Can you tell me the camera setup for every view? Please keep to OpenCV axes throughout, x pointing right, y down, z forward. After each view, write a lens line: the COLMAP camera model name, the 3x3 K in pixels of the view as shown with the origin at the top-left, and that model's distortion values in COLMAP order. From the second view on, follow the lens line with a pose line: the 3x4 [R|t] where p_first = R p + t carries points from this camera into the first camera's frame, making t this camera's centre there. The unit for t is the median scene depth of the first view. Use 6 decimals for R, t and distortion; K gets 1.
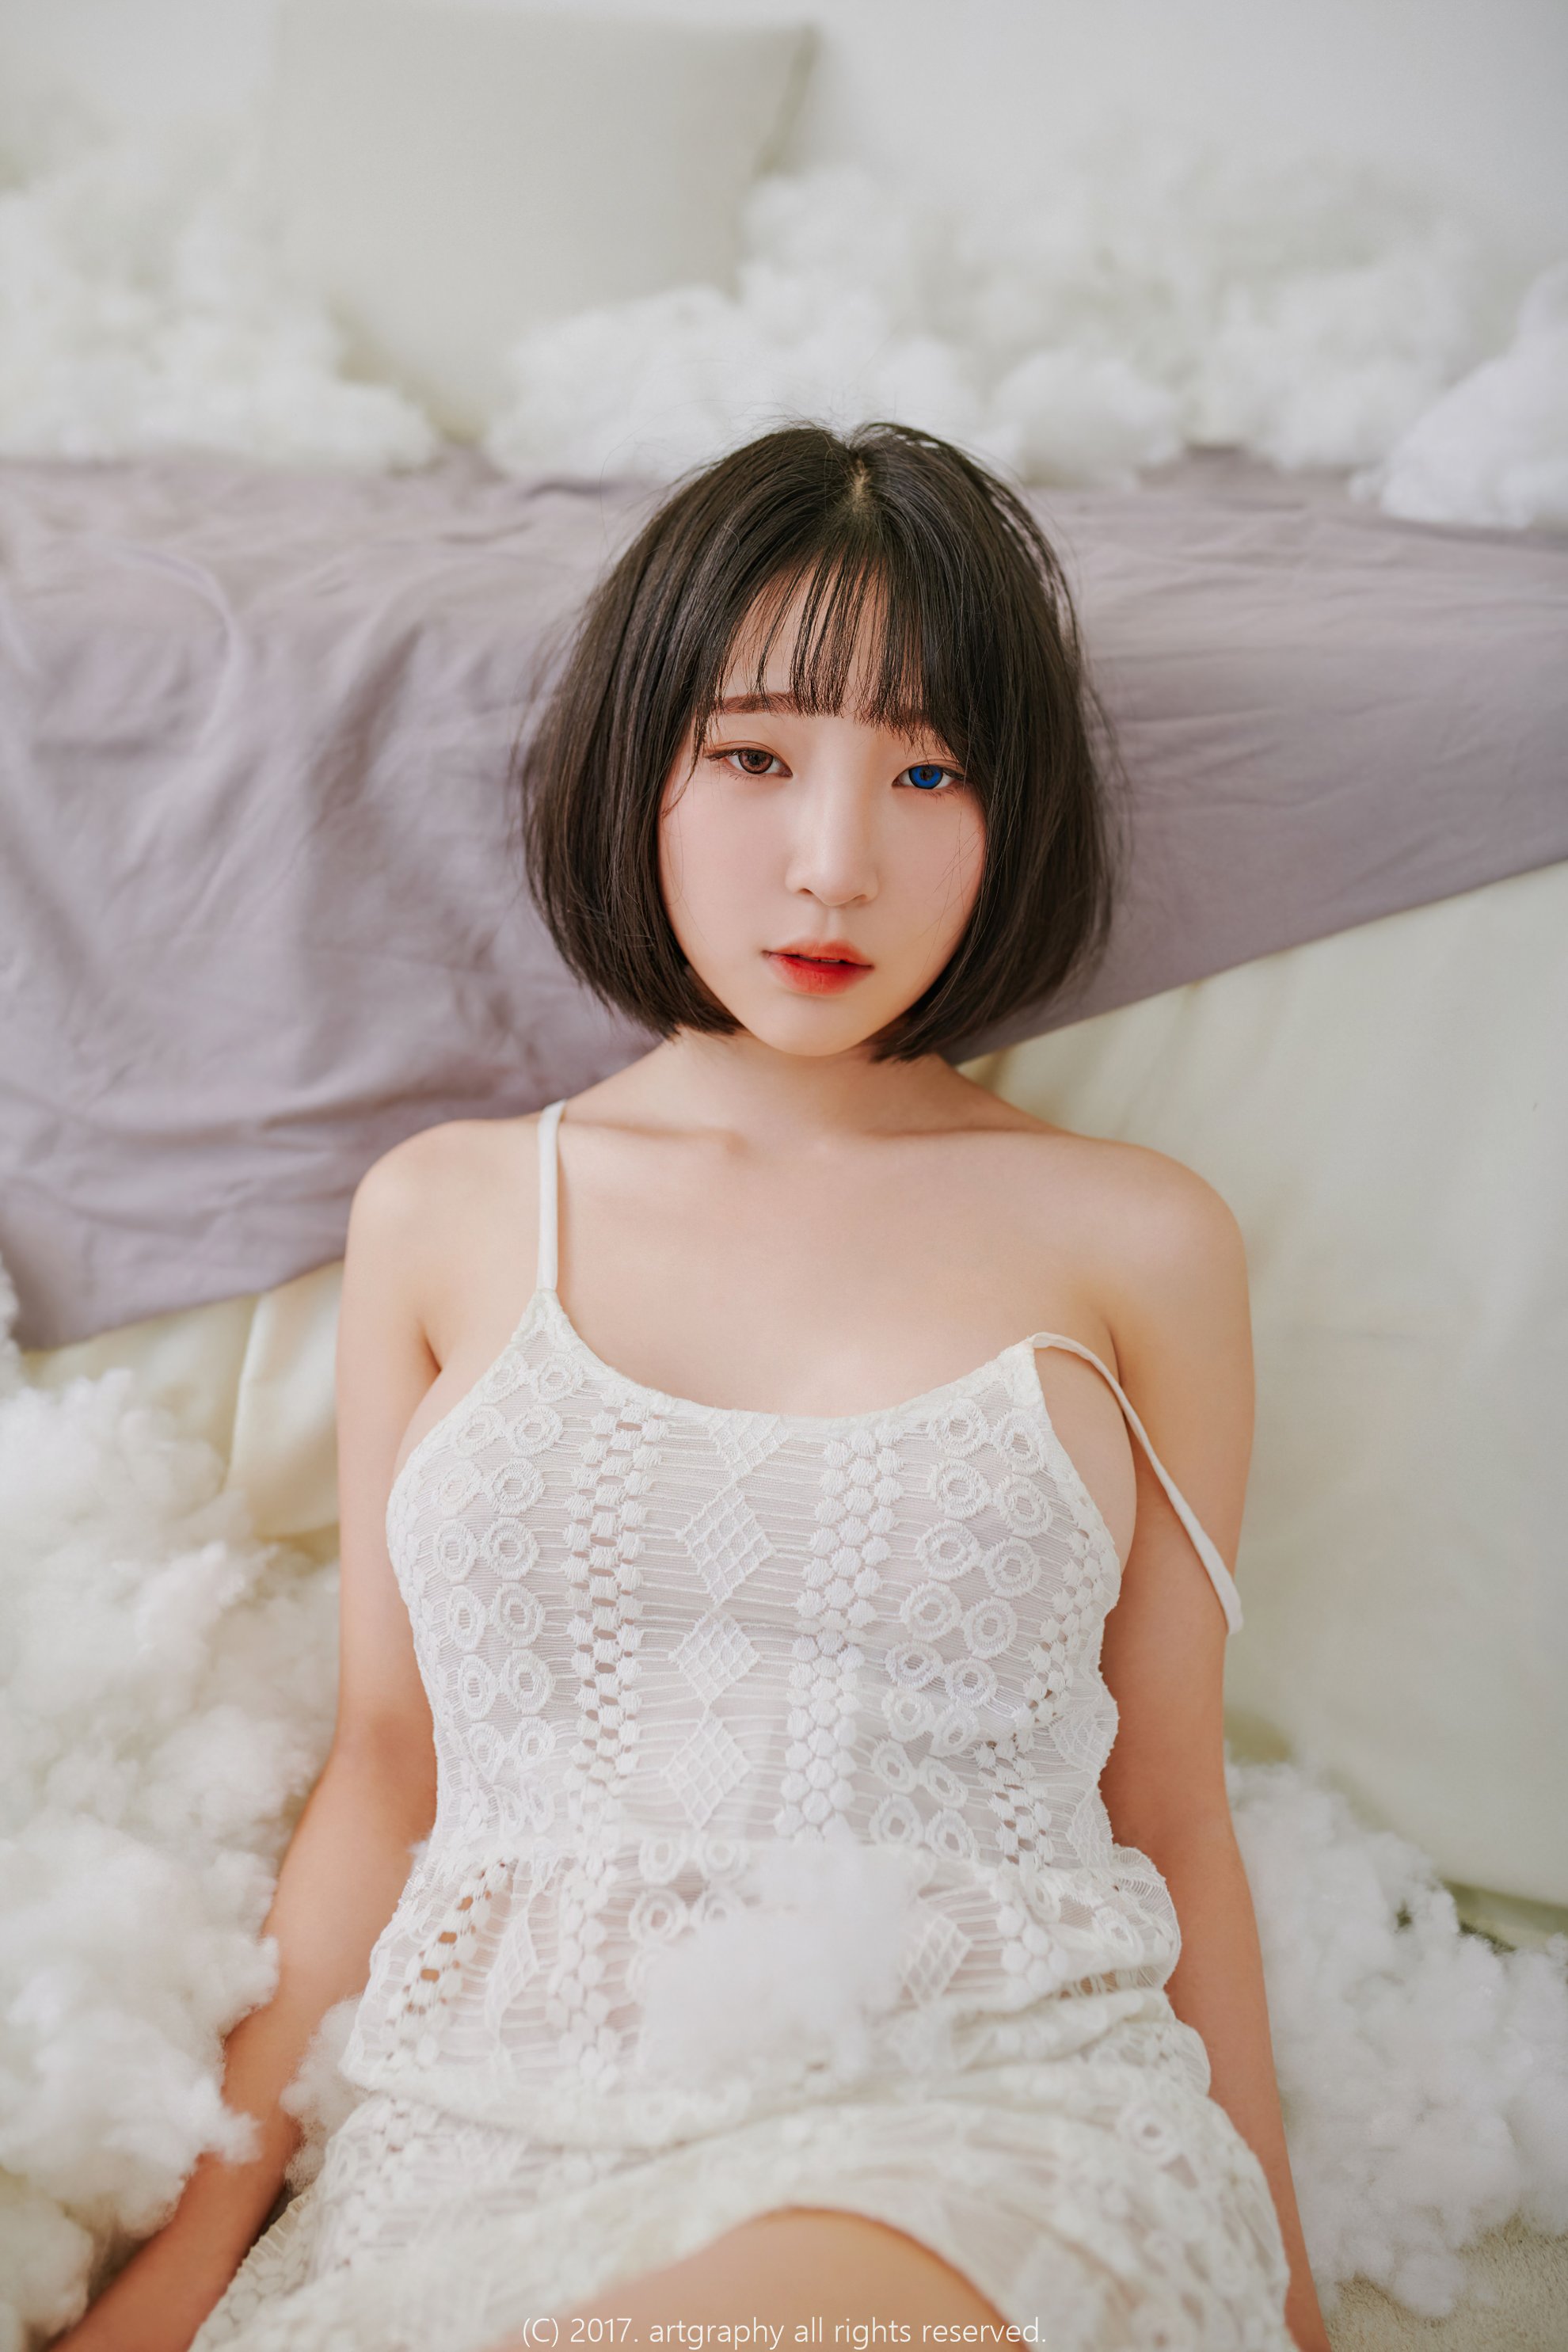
lens RADIAL K [[2405.3, 0, 784.0], [0, 2405.3, 1176.0], [0, 0, 1]] dist [-0.090512, 0.195213]
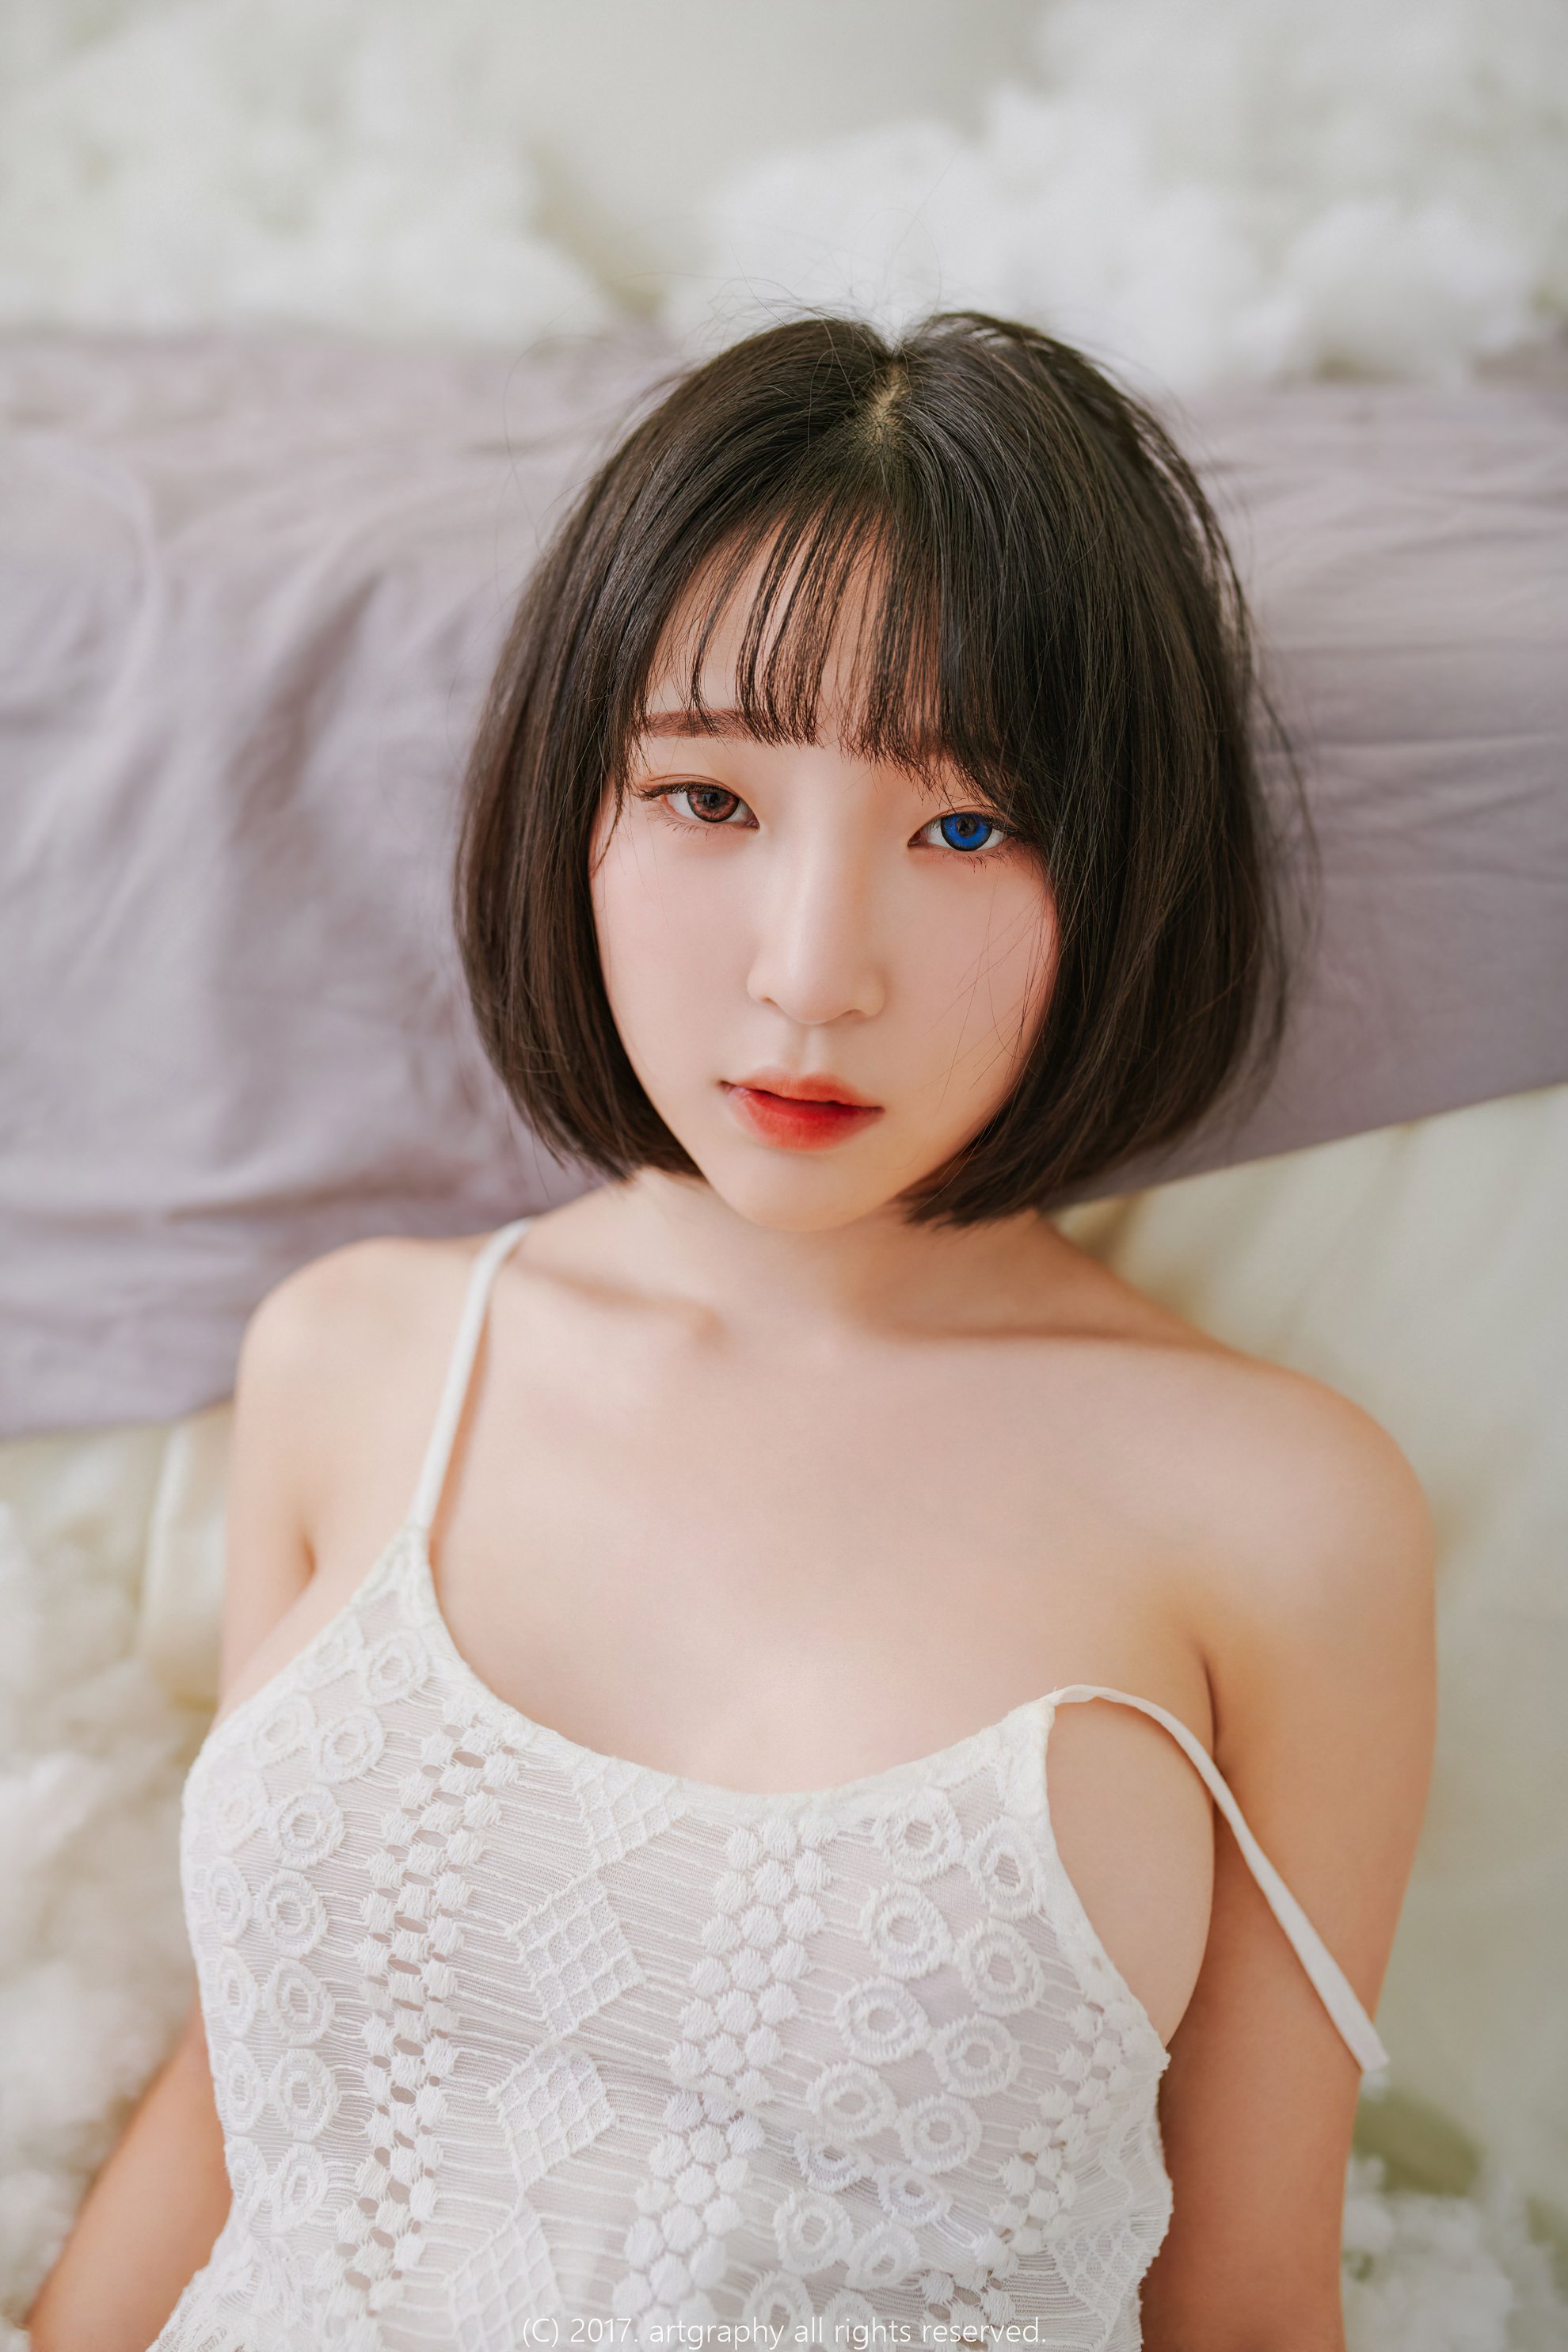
lens RADIAL K [[2370.1, 0, 784.0], [0, 2370.1, 1176.0], [0, 0, 1]] dist [-0.175822, 0.298027]
pose [[0.981644, 0.069520, -0.177602, 0.136423], [-0.059066, 0.996233, 0.063491, -0.114933], [0.181347, -0.051835, 0.982052, 0.357026]]
